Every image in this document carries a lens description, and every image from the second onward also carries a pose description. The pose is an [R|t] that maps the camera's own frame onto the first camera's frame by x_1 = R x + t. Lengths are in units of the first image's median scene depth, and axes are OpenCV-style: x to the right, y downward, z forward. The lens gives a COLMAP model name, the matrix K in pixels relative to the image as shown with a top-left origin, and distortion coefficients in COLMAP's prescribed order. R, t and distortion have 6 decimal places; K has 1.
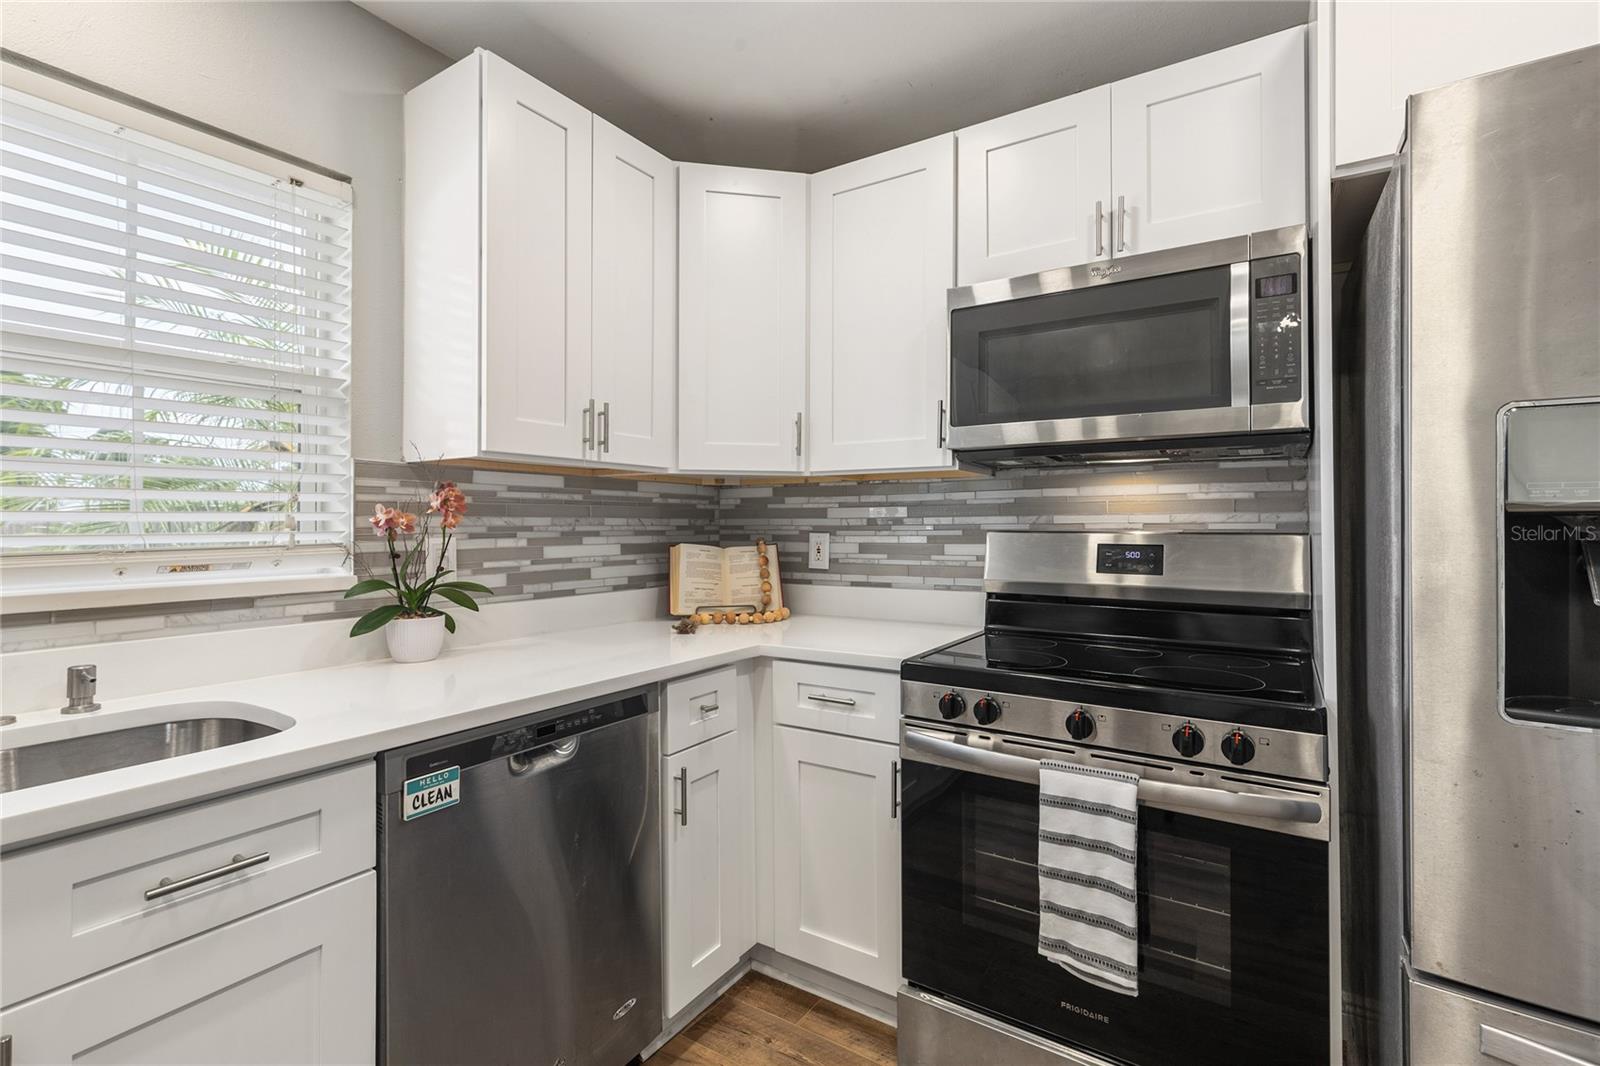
lens RADIAL K [[738.2, 0, 793.8], [0, 738.2, 513.2], [0, 0, 1]] dist [0.007082, -0.000378]
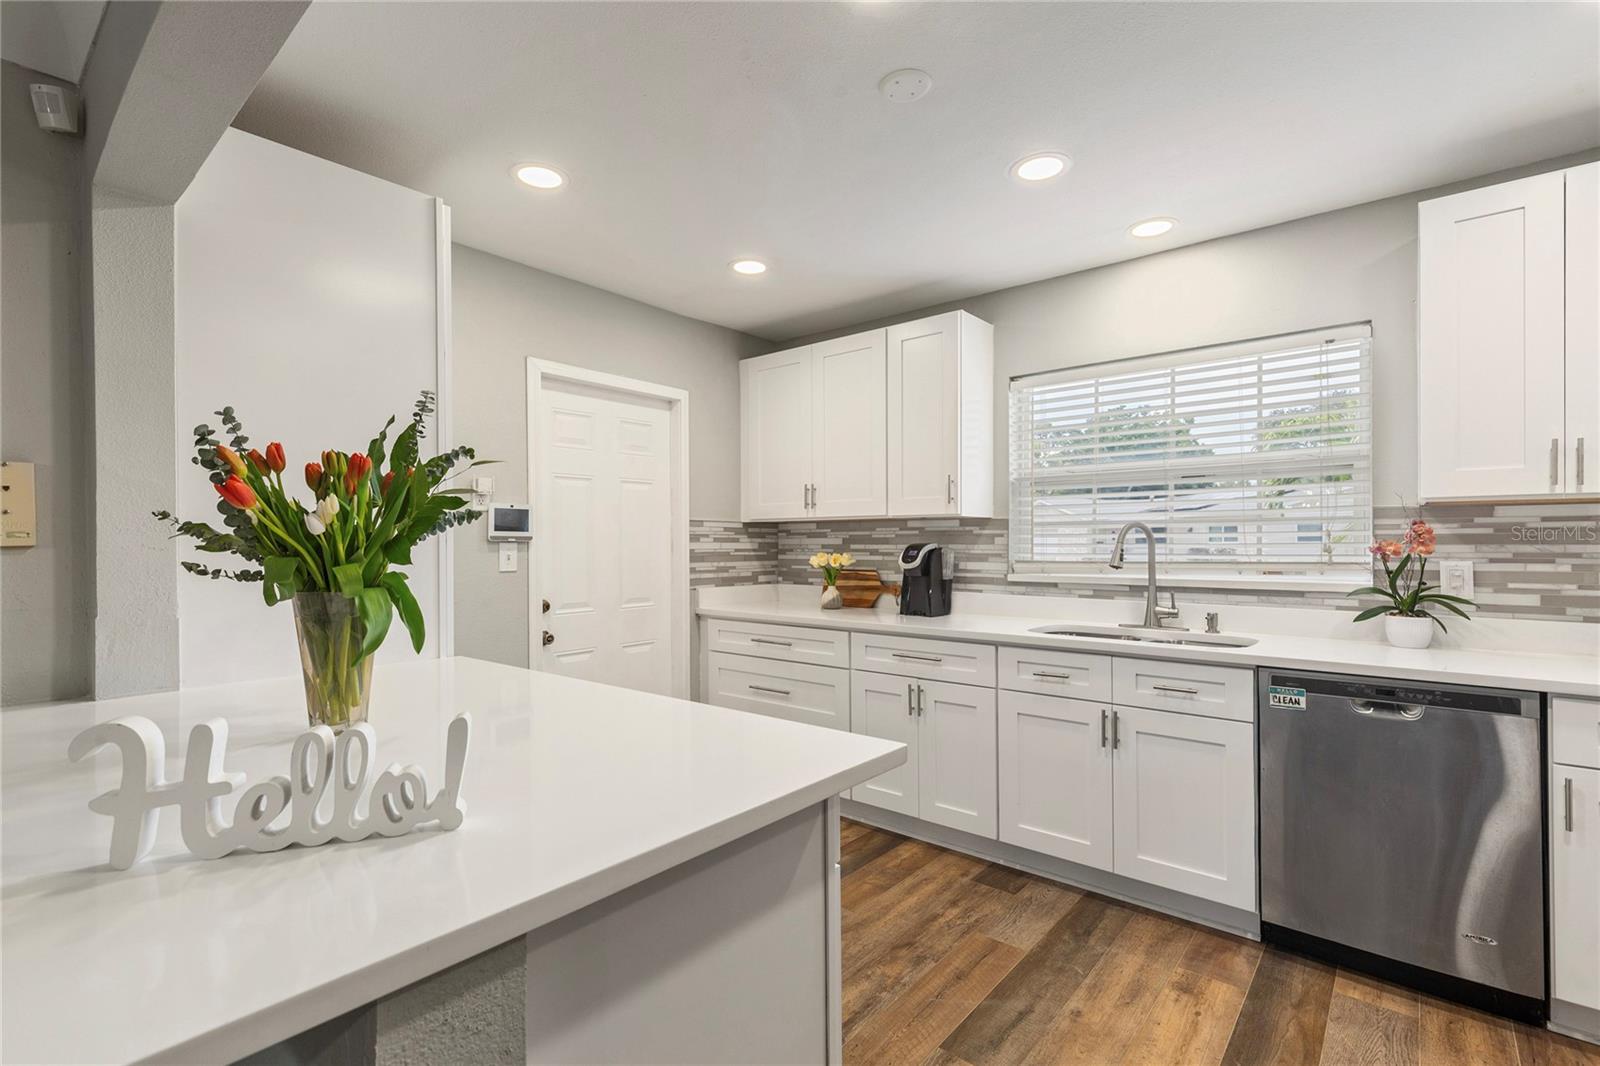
lens RADIAL K [[738.2, 0, 796.7], [0, 738.2, 537.1], [0, 0, 1]] dist [0.007082, -0.000378]
pose [[-0.107379, -0.004546, -0.994208, 1.044336], [0.018367, 0.999810, -0.006555, -0.024209], [0.994048, -0.018964, -0.107275, -0.007376]]
